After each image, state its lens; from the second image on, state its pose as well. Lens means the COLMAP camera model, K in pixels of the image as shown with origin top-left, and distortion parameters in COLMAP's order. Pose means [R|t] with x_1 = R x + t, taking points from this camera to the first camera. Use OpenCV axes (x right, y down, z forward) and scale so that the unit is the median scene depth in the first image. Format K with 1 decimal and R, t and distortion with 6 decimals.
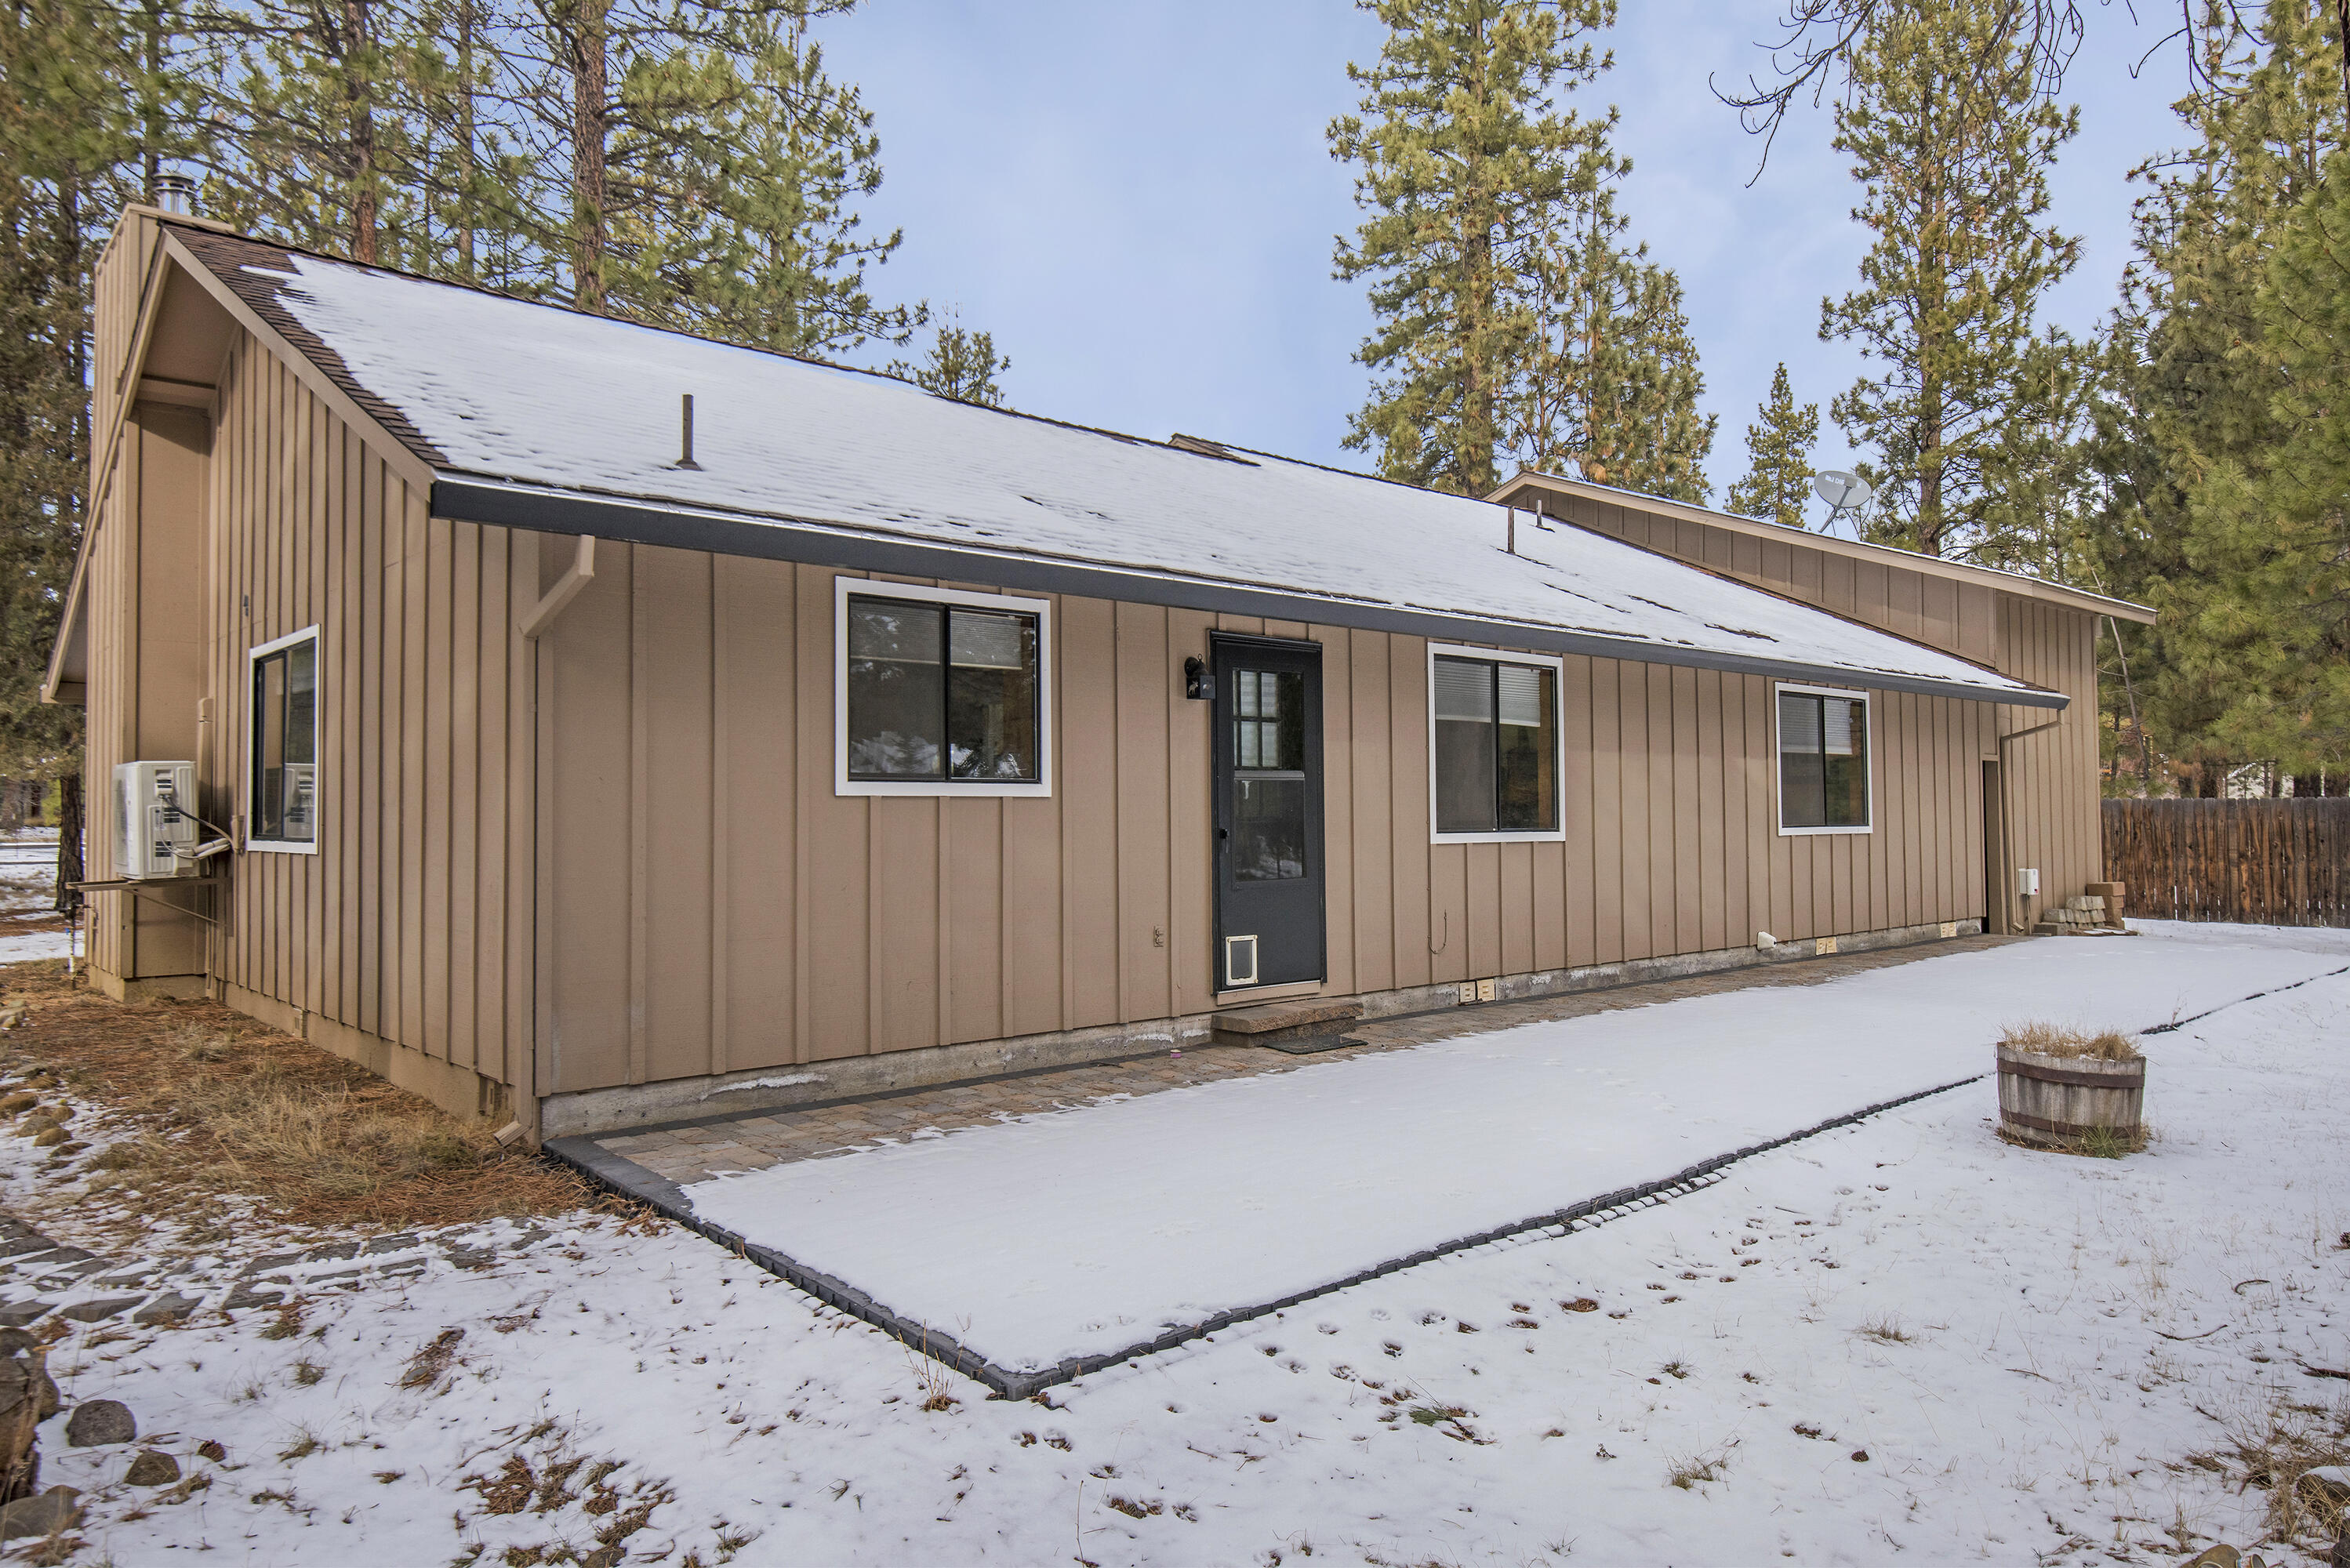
lens RADIAL K [[1606.7, 0, 1175.0], [0, 1606.7, 784.0], [0, 0, 1]] dist [0.007390, 0.001250]
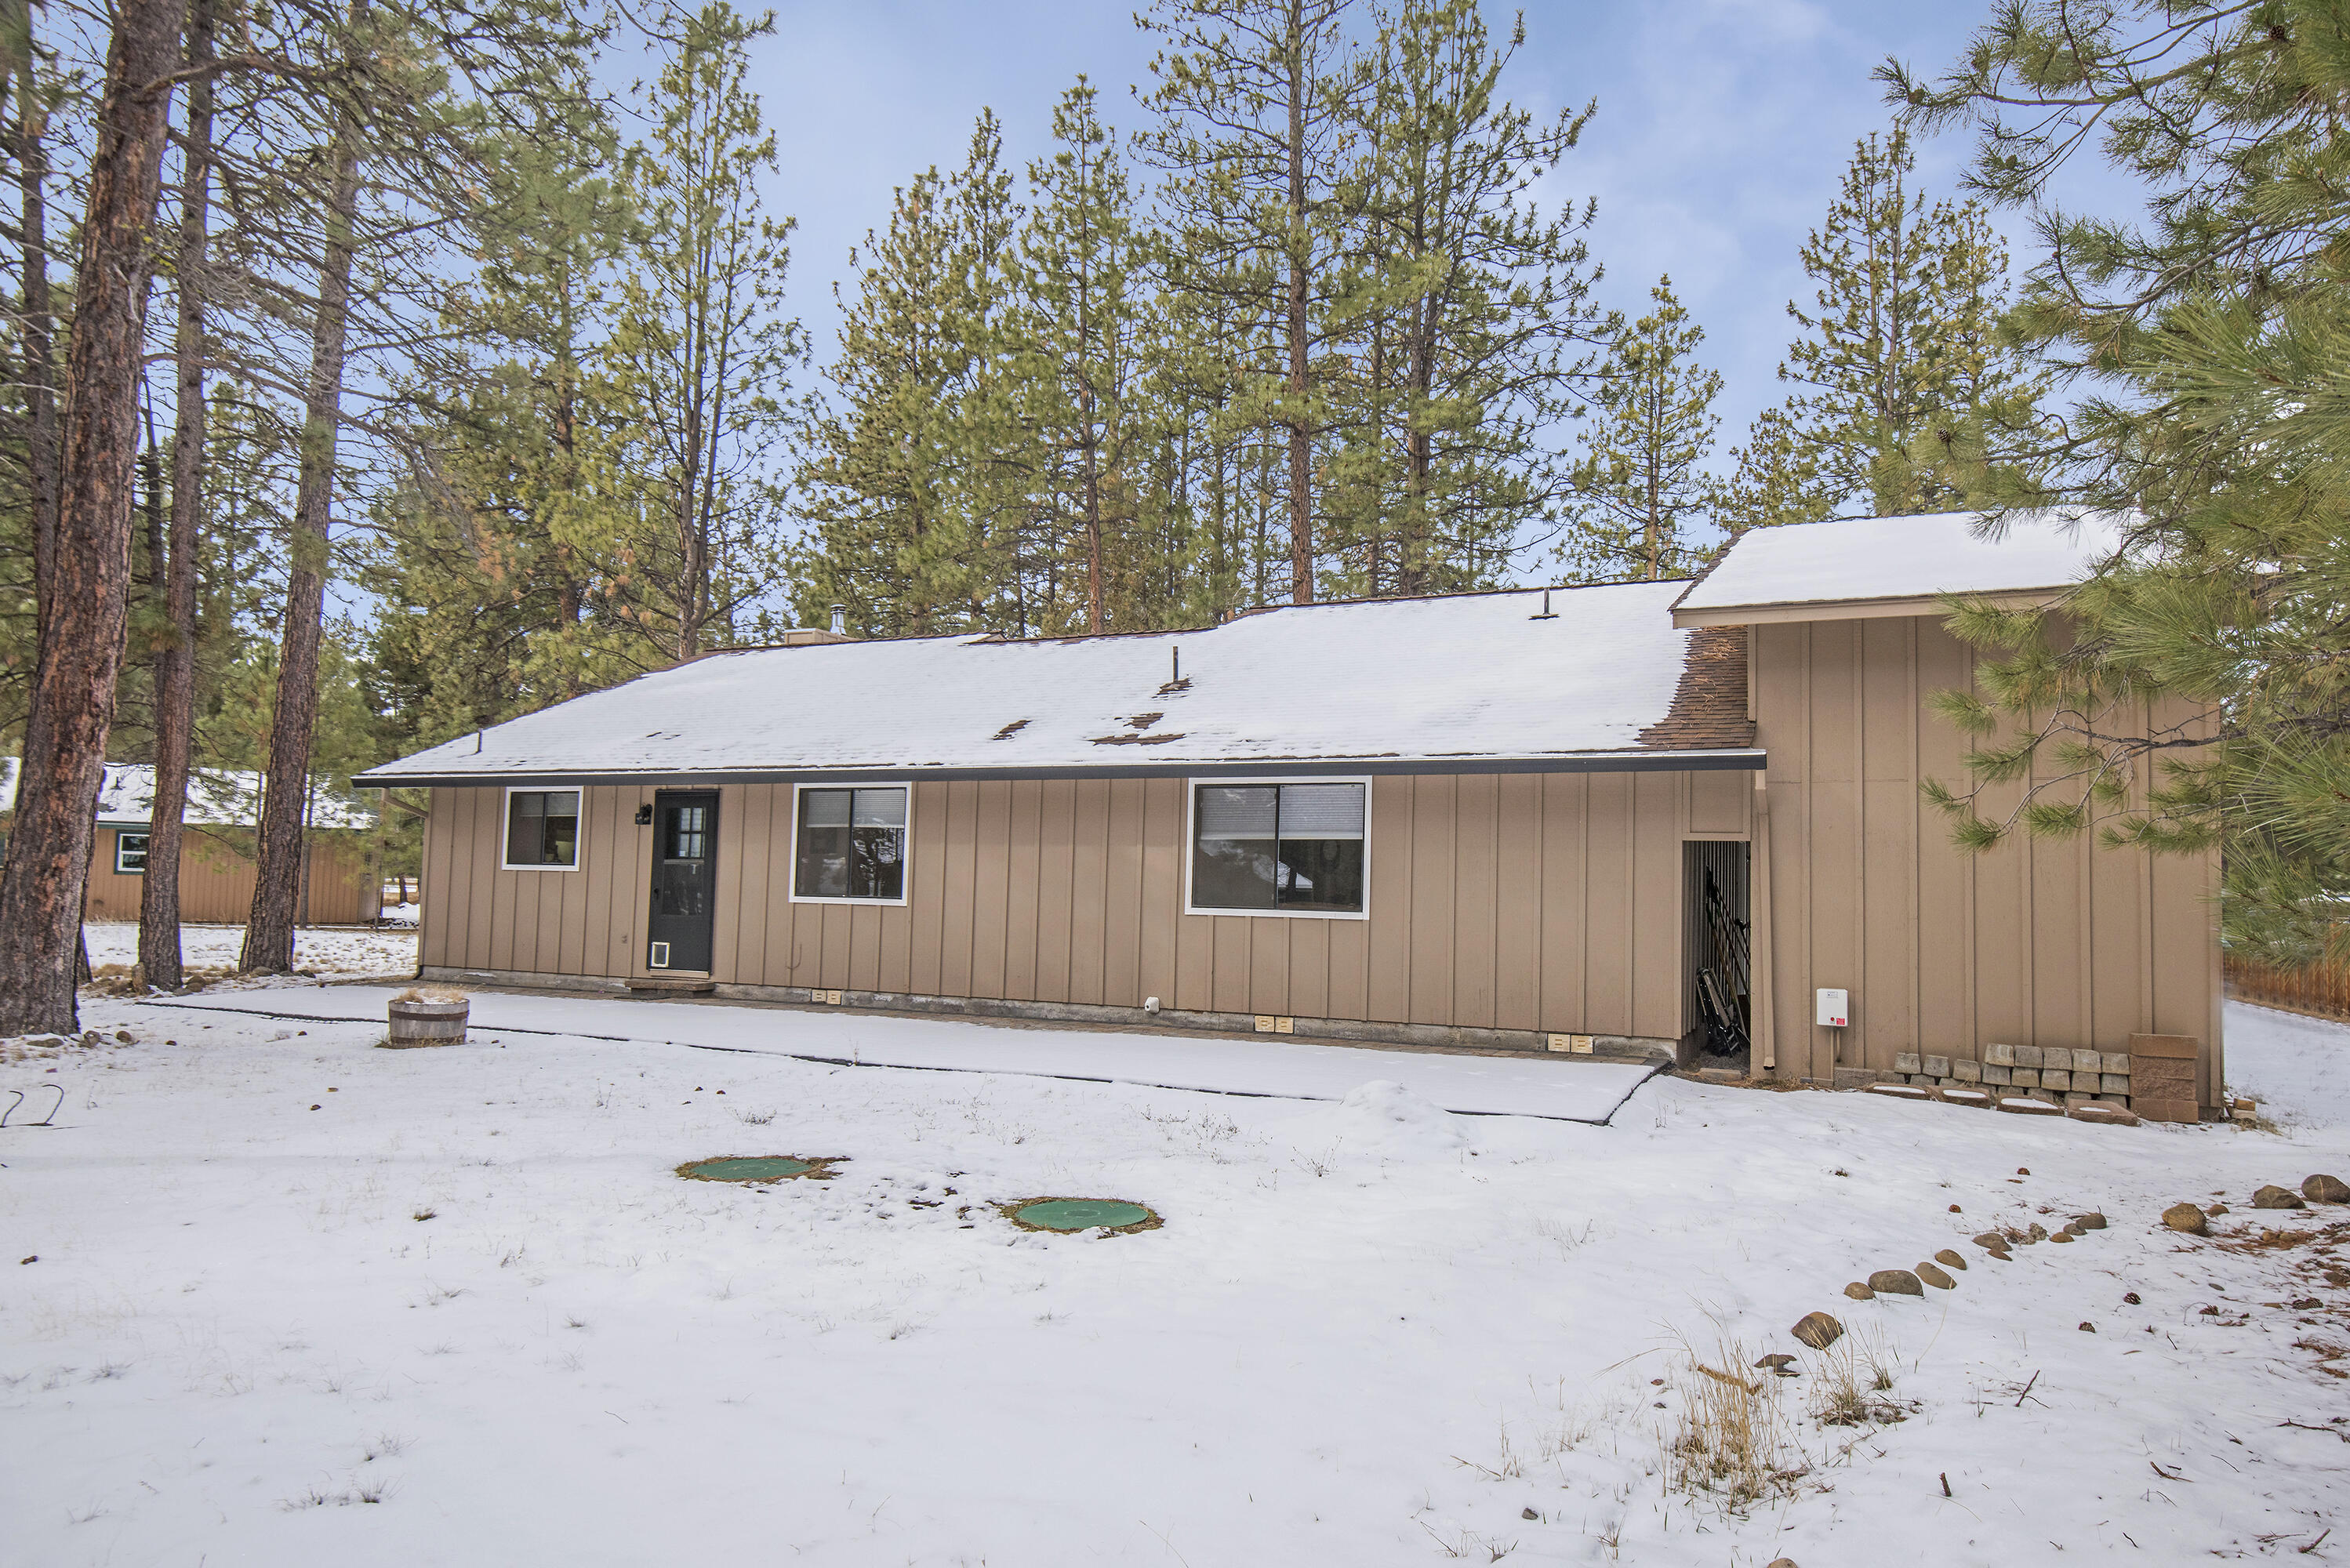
lens RADIAL K [[1476.8, 0, 1175.0], [0, 1476.8, 784.0], [0, 0, 1]] dist [0.001976, 0.000196]
pose [[0.371520, -0.047432, -0.927212, 1.939152], [-0.002358, 0.998643, -0.052031, -0.007414], [0.928422, 0.021517, 0.370904, 0.886768]]
